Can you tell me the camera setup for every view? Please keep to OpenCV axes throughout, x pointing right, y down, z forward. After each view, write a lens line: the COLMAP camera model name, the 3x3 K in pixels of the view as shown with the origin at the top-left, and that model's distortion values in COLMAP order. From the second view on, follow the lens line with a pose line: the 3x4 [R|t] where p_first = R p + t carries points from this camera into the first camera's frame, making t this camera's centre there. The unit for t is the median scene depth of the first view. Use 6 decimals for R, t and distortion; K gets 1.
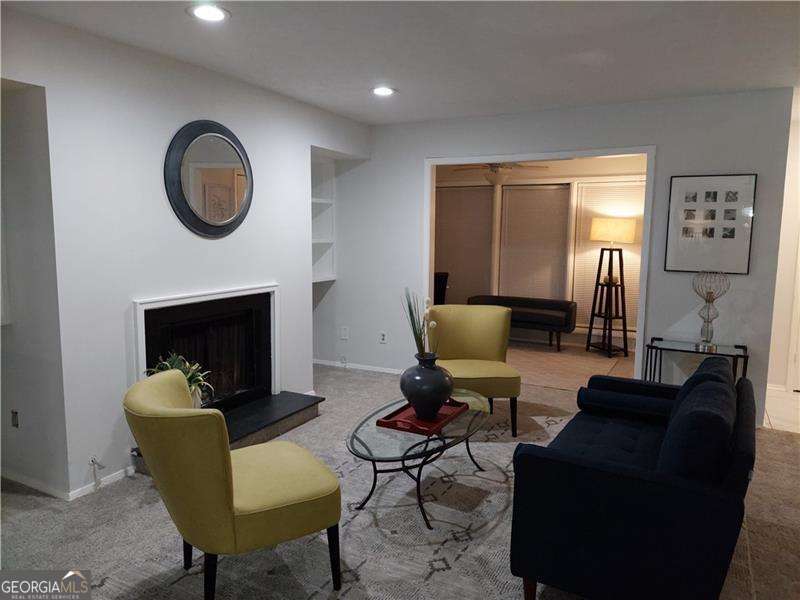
lens RADIAL K [[570.6, 0, 403.2], [0, 570.6, 295.0], [0, 0, 1]] dist [0.025068, -0.010936]
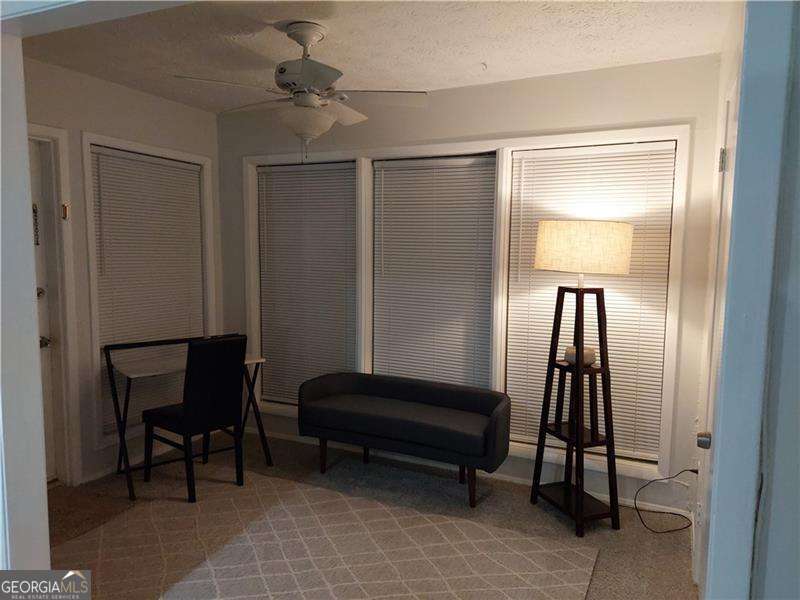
lens RADIAL K [[570.6, 0, 400.3], [0, 570.6, 300.1], [0, 0, 1]] dist [0.025068, -0.010936]
pose [[0.999405, -0.005817, 0.034004, 0.202856], [0.006382, 0.999843, -0.016520, -0.064252], [-0.033903, 0.016727, 0.999285, 0.544169]]
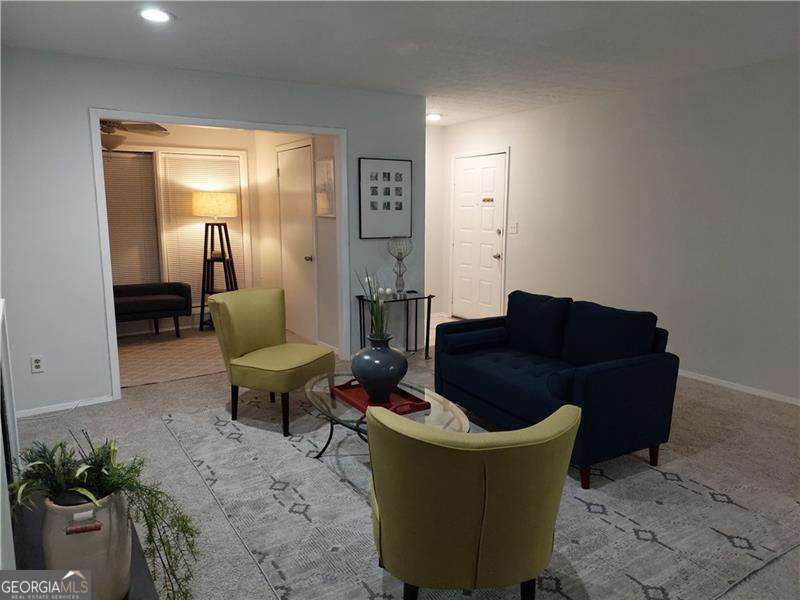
lens RADIAL K [[570.6, 0, 404.8], [0, 570.6, 306.2], [0, 0, 1]] dist [0.025068, -0.010936]
pose [[0.473361, -0.164779, 0.865319, -0.361200], [0.109262, 0.985745, 0.127941, -0.030500], [-0.874066, 0.033984, 0.484618, 0.235169]]
